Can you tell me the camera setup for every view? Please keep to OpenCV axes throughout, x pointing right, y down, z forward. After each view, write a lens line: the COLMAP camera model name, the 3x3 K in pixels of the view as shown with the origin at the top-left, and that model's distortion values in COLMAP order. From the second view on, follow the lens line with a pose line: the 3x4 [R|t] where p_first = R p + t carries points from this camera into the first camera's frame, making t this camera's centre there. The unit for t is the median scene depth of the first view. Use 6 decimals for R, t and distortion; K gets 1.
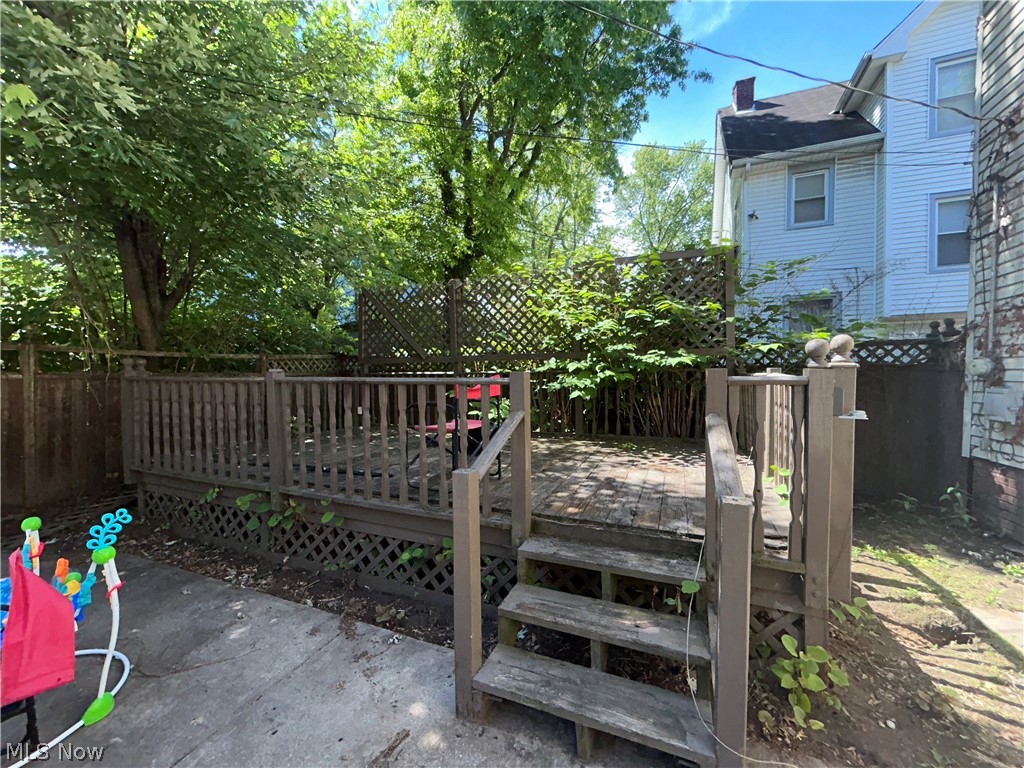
lens RADIAL K [[414.3, 0, 513.4], [0, 414.3, 386.5], [0, 0, 1]] dist [-0.003950, 0.000117]
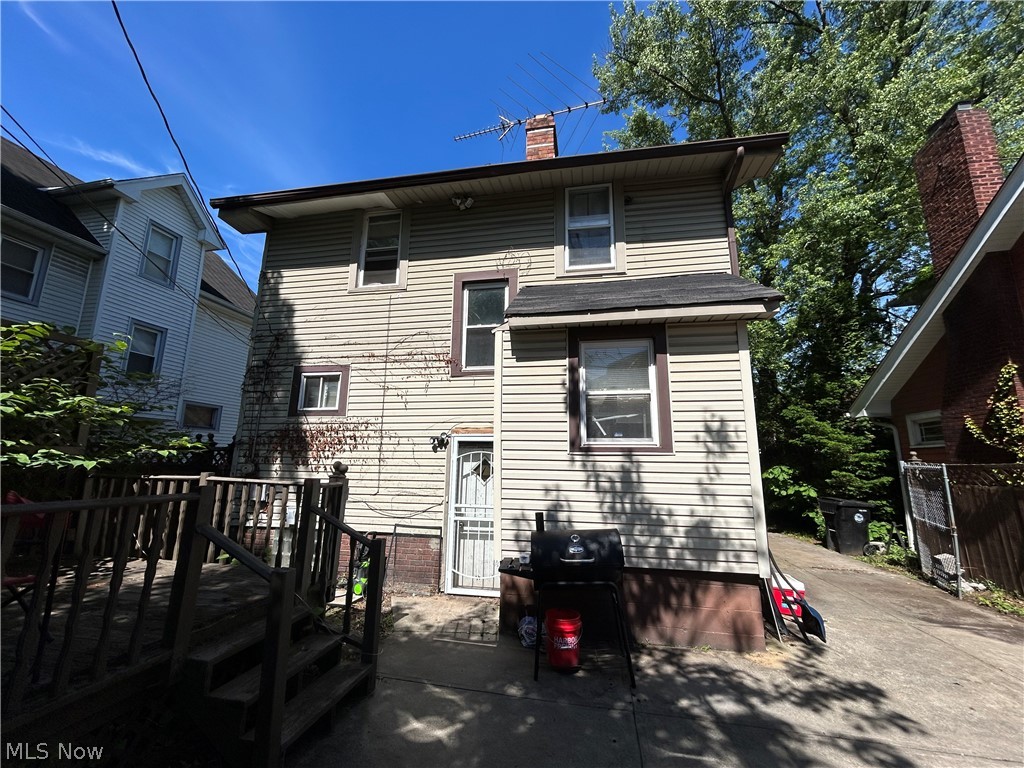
lens RADIAL K [[414.3, 0, 514.3], [0, 414.3, 385.6], [0, 0, 1]] dist [-0.003950, 0.000117]
pose [[-0.211193, 0.187191, 0.959352, -0.330343], [0.015880, 0.982018, -0.188118, -0.018729], [-0.977315, -0.024495, -0.210367, 0.125842]]
